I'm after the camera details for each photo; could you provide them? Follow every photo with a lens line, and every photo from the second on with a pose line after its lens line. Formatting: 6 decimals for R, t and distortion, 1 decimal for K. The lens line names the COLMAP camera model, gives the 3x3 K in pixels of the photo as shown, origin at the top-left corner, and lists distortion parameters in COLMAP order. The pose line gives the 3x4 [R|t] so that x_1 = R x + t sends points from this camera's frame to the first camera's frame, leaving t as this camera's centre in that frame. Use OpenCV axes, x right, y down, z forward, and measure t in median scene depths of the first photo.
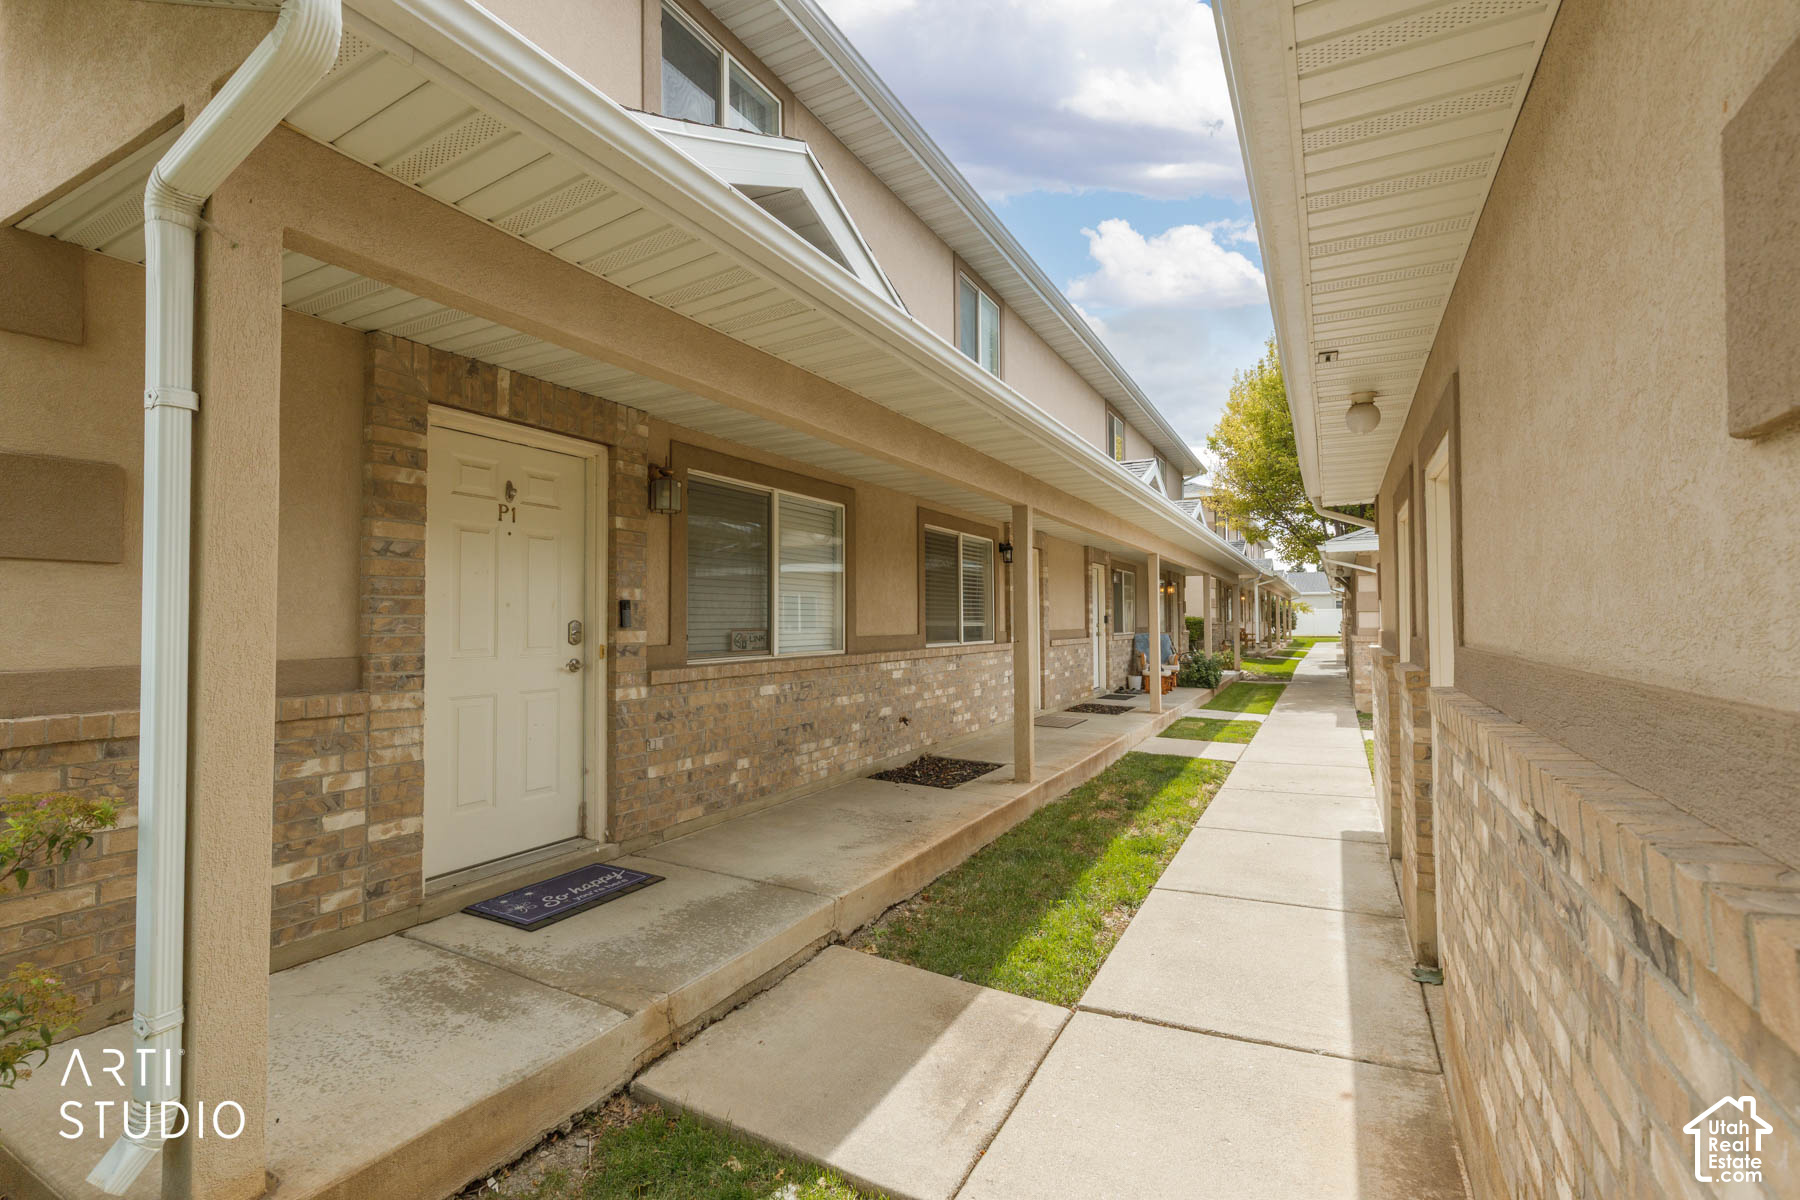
lens RADIAL K [[809.5, 0, 896.8], [0, 809.5, 603.6], [0, 0, 1]] dist [0.014378, -0.000935]
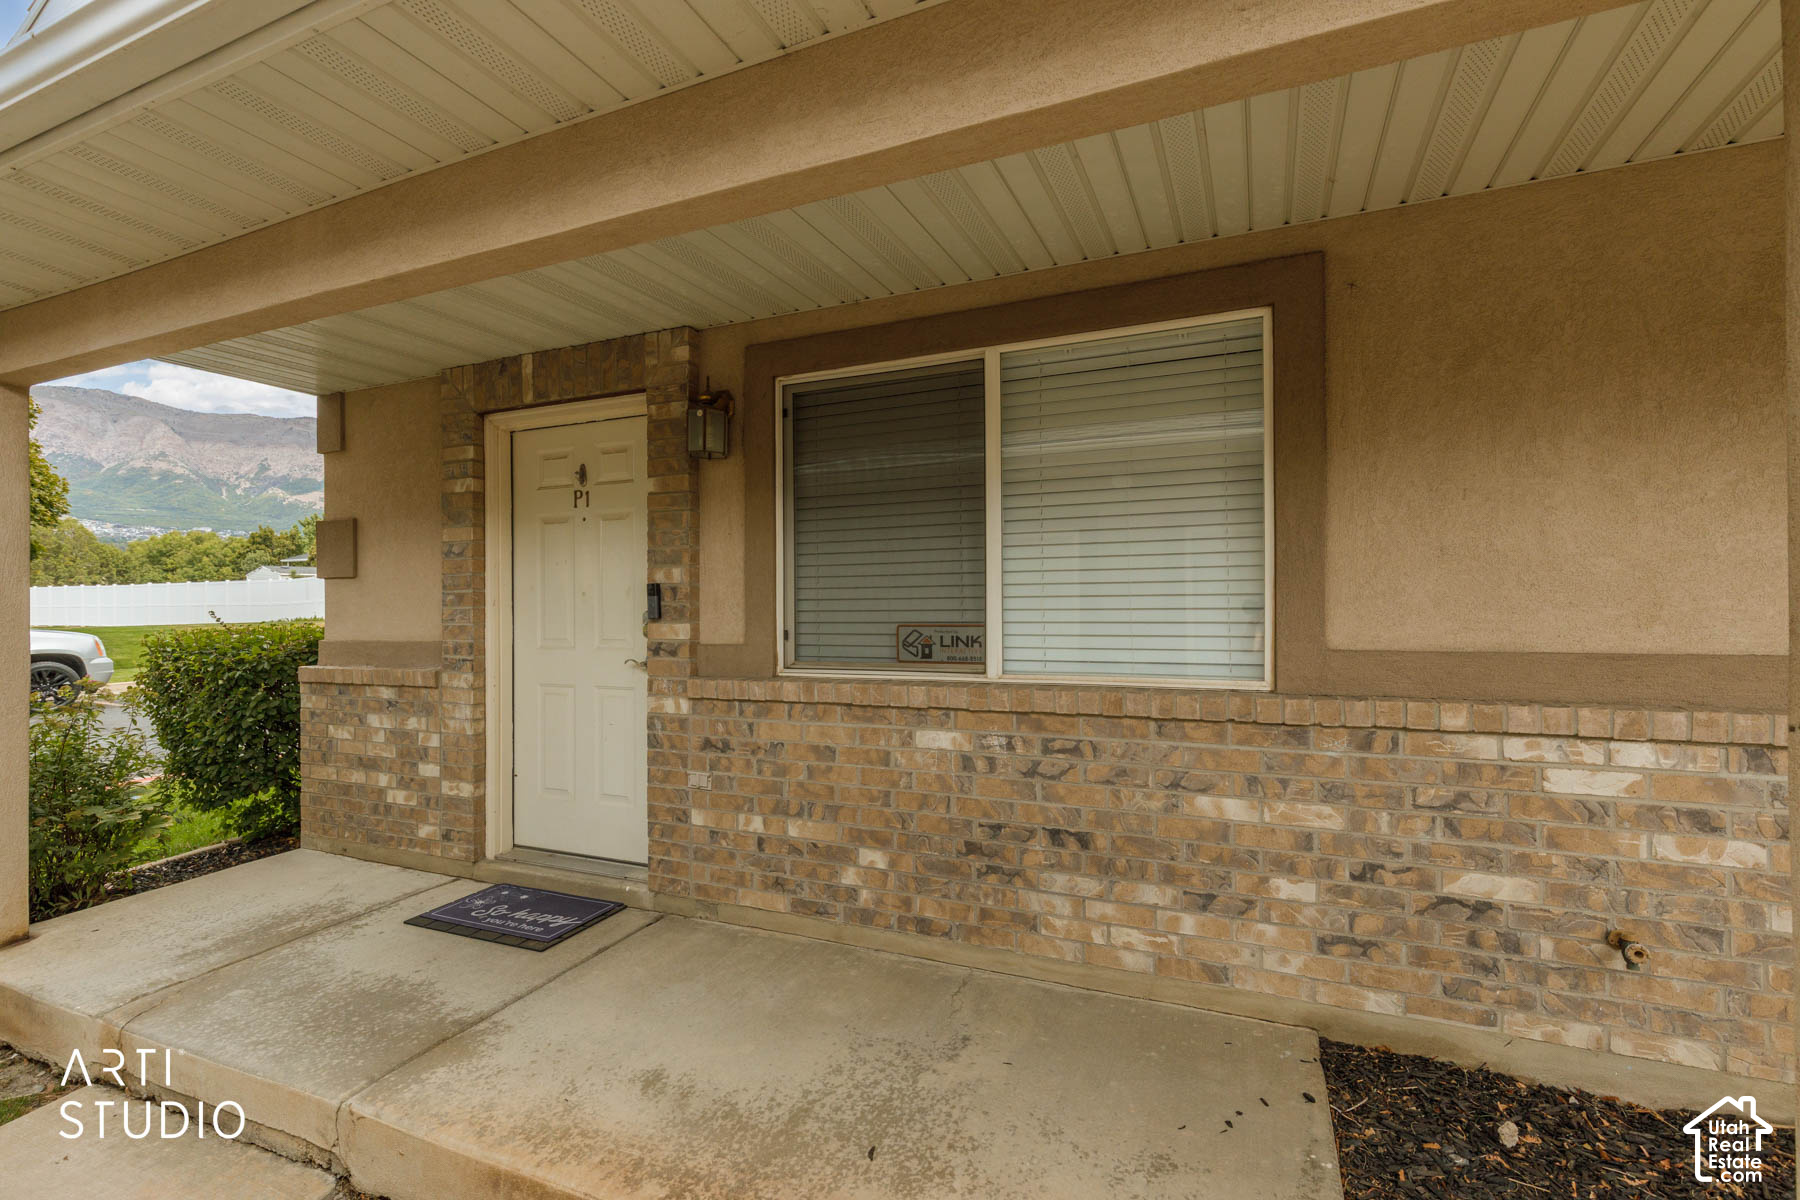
lens RADIAL K [[809.5, 0, 901.8], [0, 809.5, 603.7], [0, 0, 1]] dist [0.014378, -0.000935]
pose [[0.082579, -0.001539, -0.996583, 0.418363], [0.029448, 0.999566, 0.000896, 0.019249], [0.996149, -0.029422, 0.082588, 1.069990]]
